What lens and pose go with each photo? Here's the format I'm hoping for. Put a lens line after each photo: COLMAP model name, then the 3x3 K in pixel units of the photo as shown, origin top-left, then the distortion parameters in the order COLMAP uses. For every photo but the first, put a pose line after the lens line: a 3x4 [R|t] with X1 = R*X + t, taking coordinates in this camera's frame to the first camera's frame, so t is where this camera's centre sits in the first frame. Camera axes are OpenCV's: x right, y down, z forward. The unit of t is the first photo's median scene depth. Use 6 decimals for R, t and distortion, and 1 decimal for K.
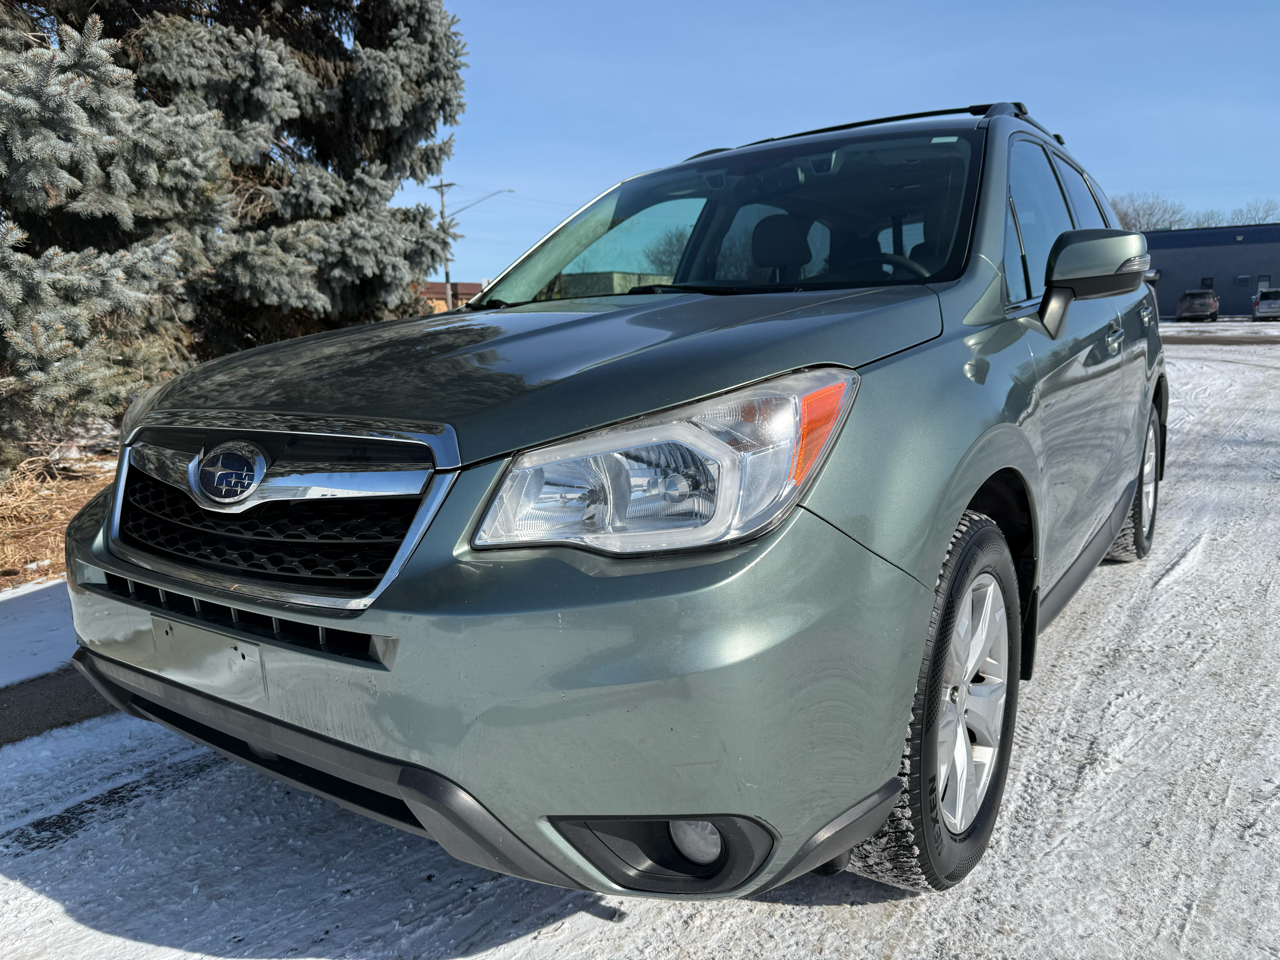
lens RADIAL K [[896.8, 0, 641.6], [0, 896.8, 470.5], [0, 0, 1]] dist [-0.001921, -0.001848]
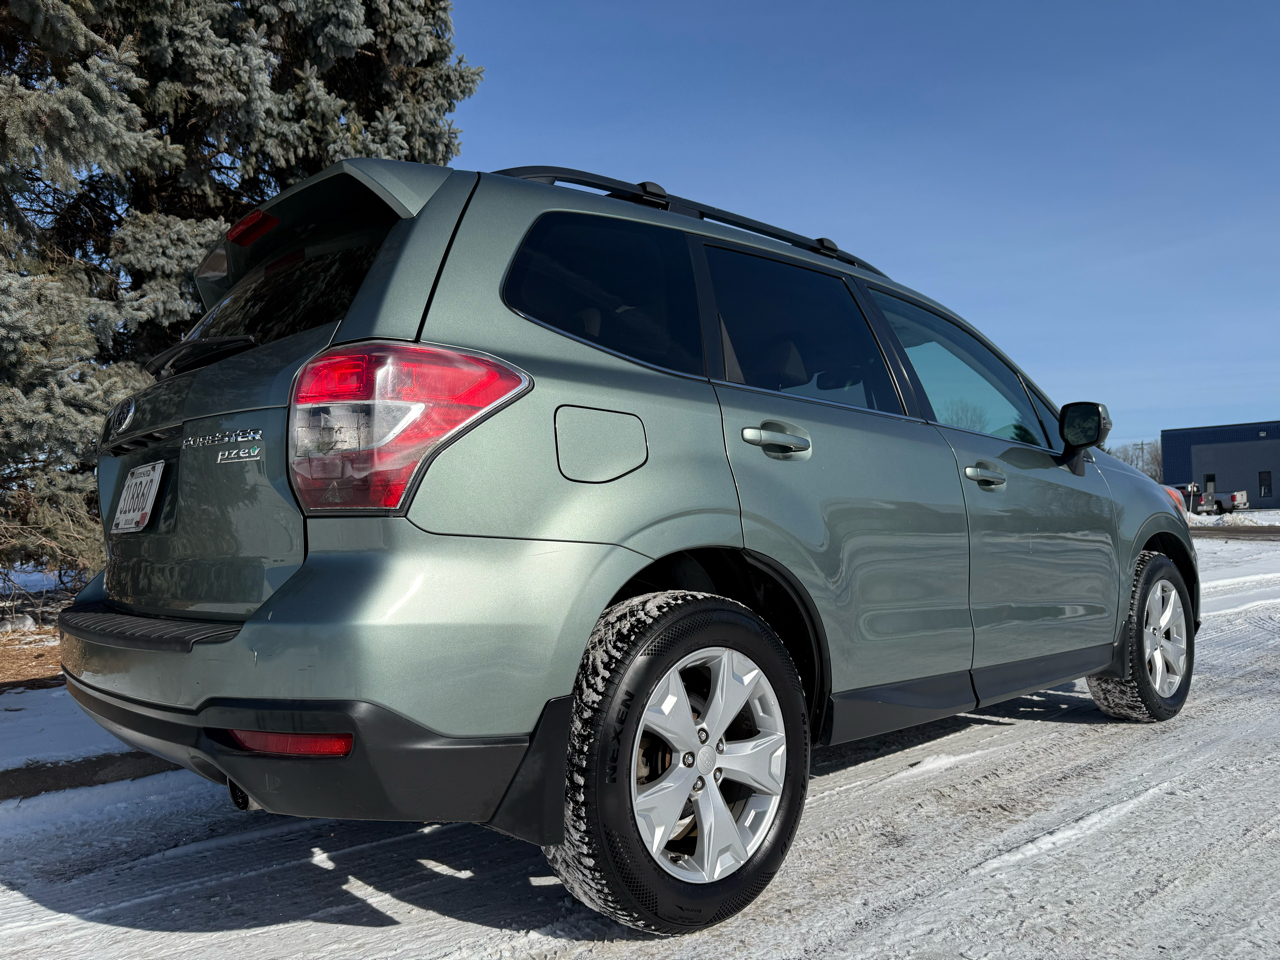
lens RADIAL K [[892.6, 0, 640.0], [0, 892.6, 480.0], [0, 0, 1]] dist [0.002659, -0.004245]
pose [[0.978005, -0.011016, -0.208292, 0.255202], [-0.031629, 0.979225, -0.200296, -0.002049], [0.206171, 0.202479, 0.957338, 0.162714]]
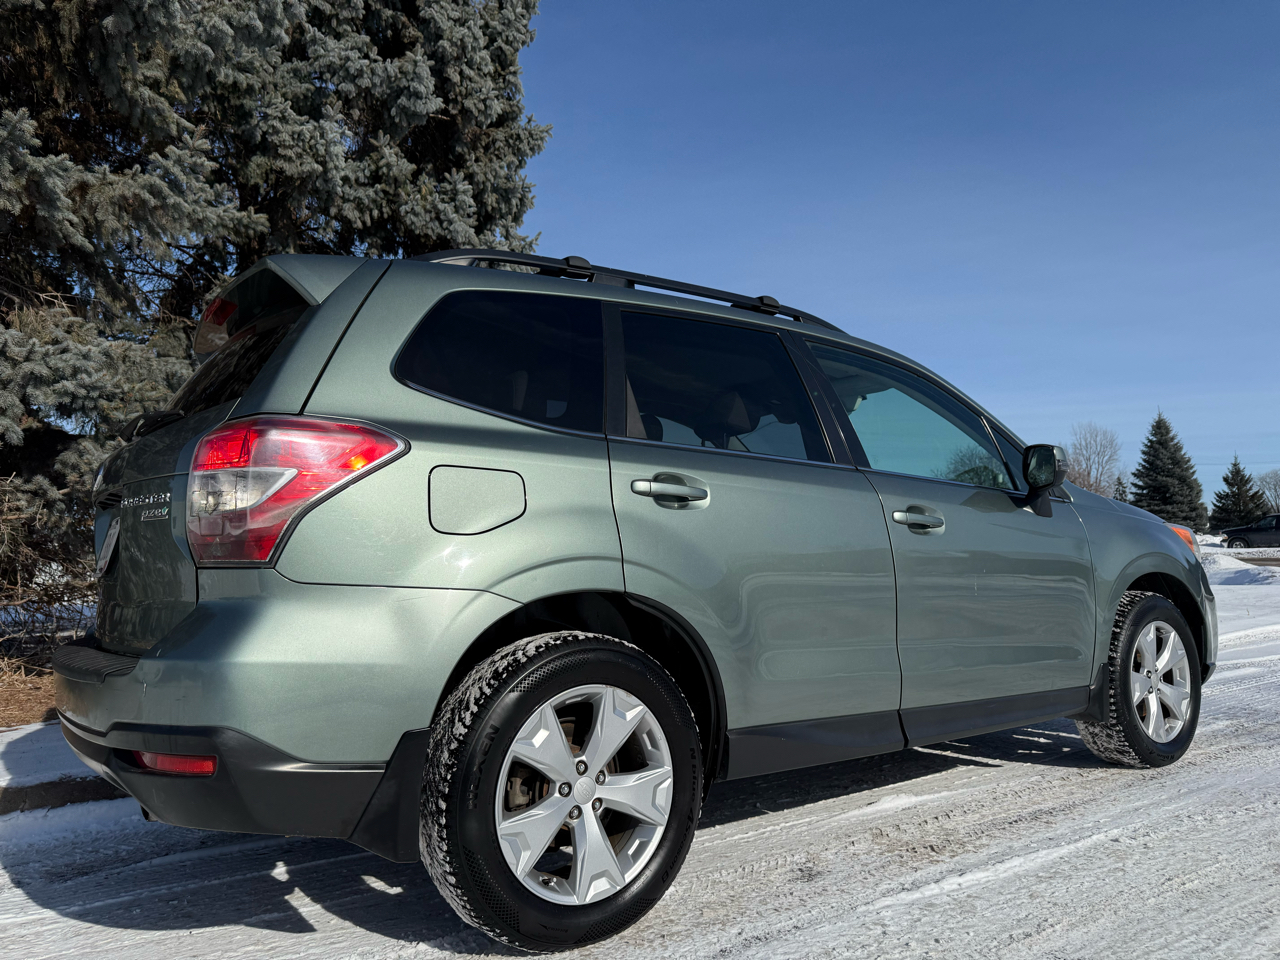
lens RADIAL K [[888.0, 0, 651.1], [0, 888.0, 475.3], [0, 0, 1]] dist [0.009302, -0.011098]
pose [[0.948213, -0.029217, -0.316290, 0.339999], [-0.048437, 0.970815, -0.234887, -0.006861], [0.313921, 0.238043, 0.919124, 0.157034]]
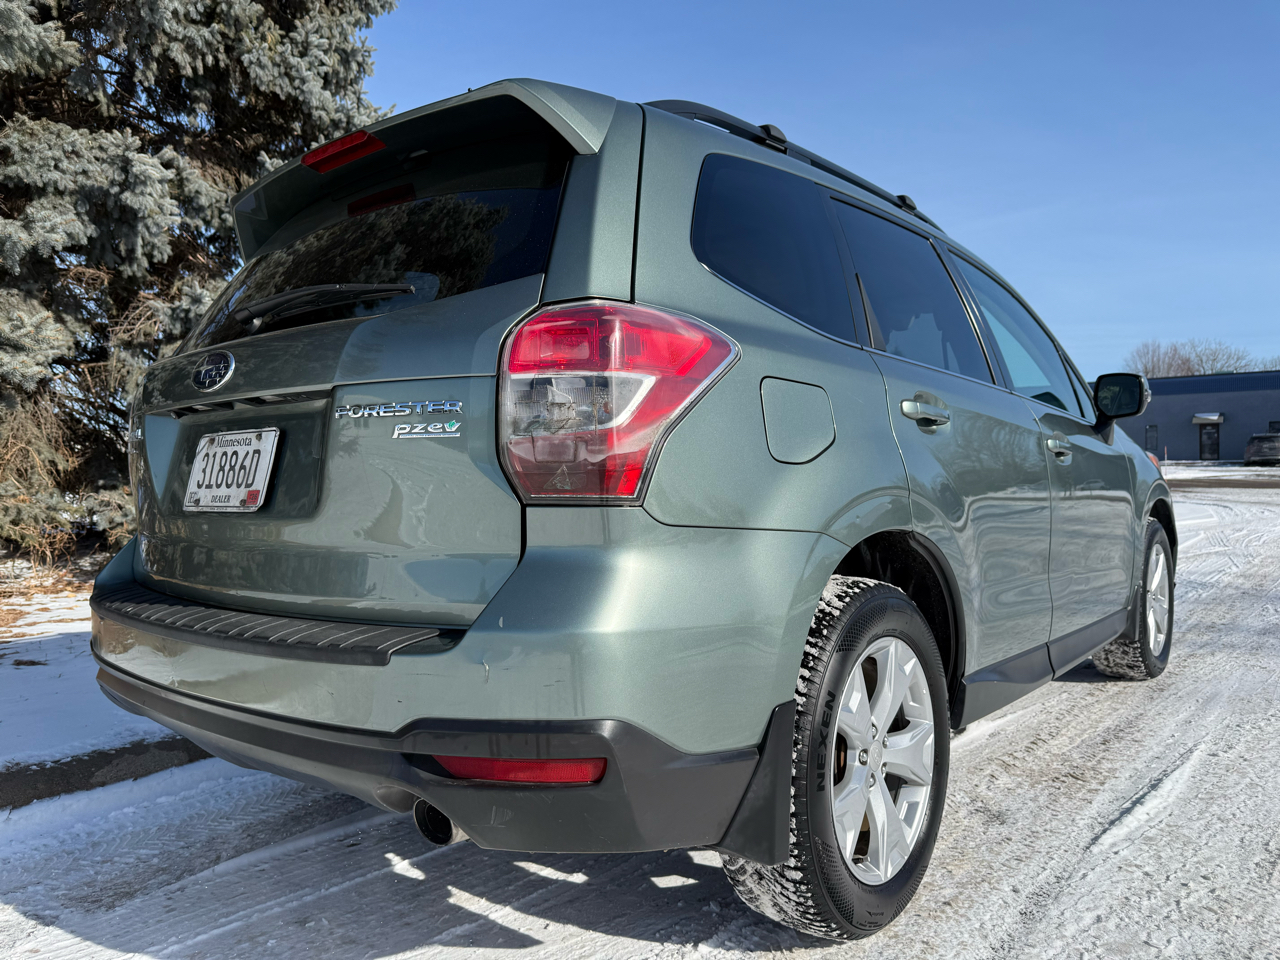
lens RADIAL K [[896.8, 0, 641.6], [0, 896.8, 470.5], [0, 0, 1]] dist [-0.001921, -0.001848]
pose [[0.997820, 0.009004, -0.065382, 0.159517], [-0.019037, 0.987810, -0.154493, -0.014127], [0.063194, 0.155401, 0.985828, 0.173629]]
